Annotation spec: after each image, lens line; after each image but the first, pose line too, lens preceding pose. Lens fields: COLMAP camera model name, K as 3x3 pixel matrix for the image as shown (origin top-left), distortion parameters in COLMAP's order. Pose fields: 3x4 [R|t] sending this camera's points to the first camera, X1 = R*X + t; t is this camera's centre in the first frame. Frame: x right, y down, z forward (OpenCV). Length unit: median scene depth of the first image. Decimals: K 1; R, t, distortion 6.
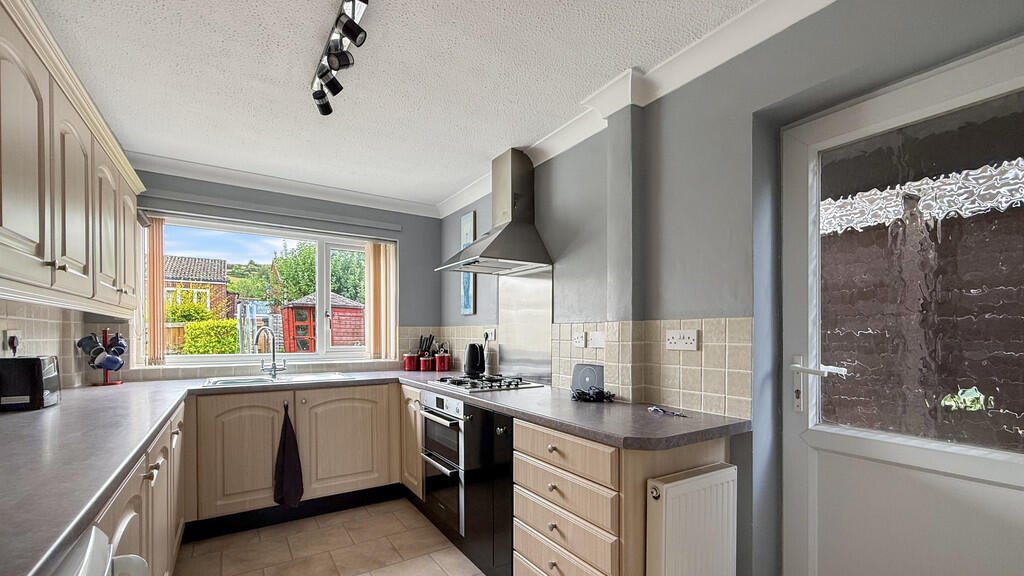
lens RADIAL K [[422.4, 0, 514.1], [0, 422.4, 289.3], [0, 0, 1]] dist [0.001488, 0.000117]
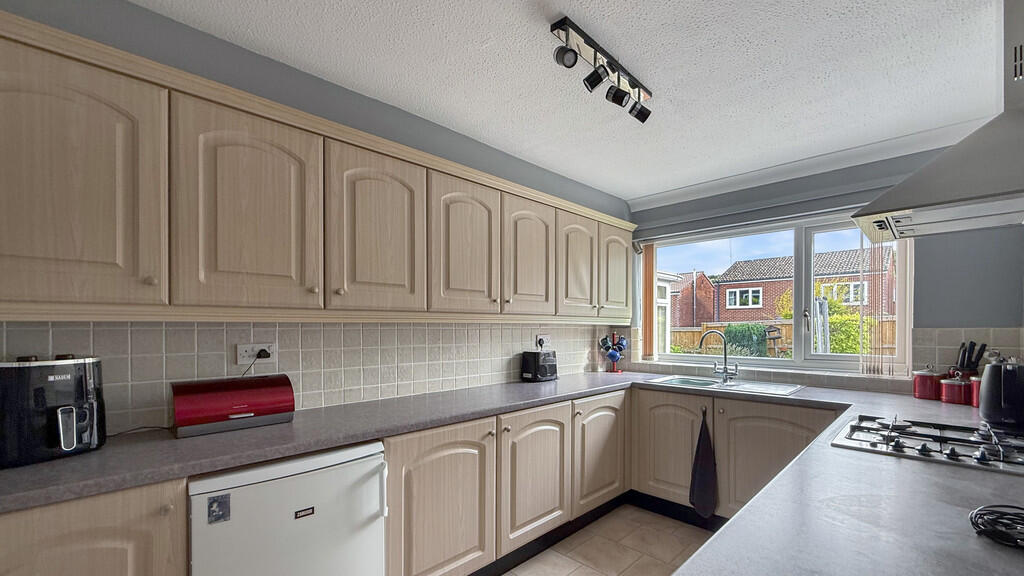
lens RADIAL K [[422.4, 0, 514.1], [0, 422.4, 289.3], [0, 0, 1]] dist [0.001488, 0.000117]
pose [[0.200278, -0.089109, -0.975678, 0.345539], [0.106640, 0.991921, -0.068702, 0.010581], [0.973918, -0.090287, 0.208162, 0.363820]]
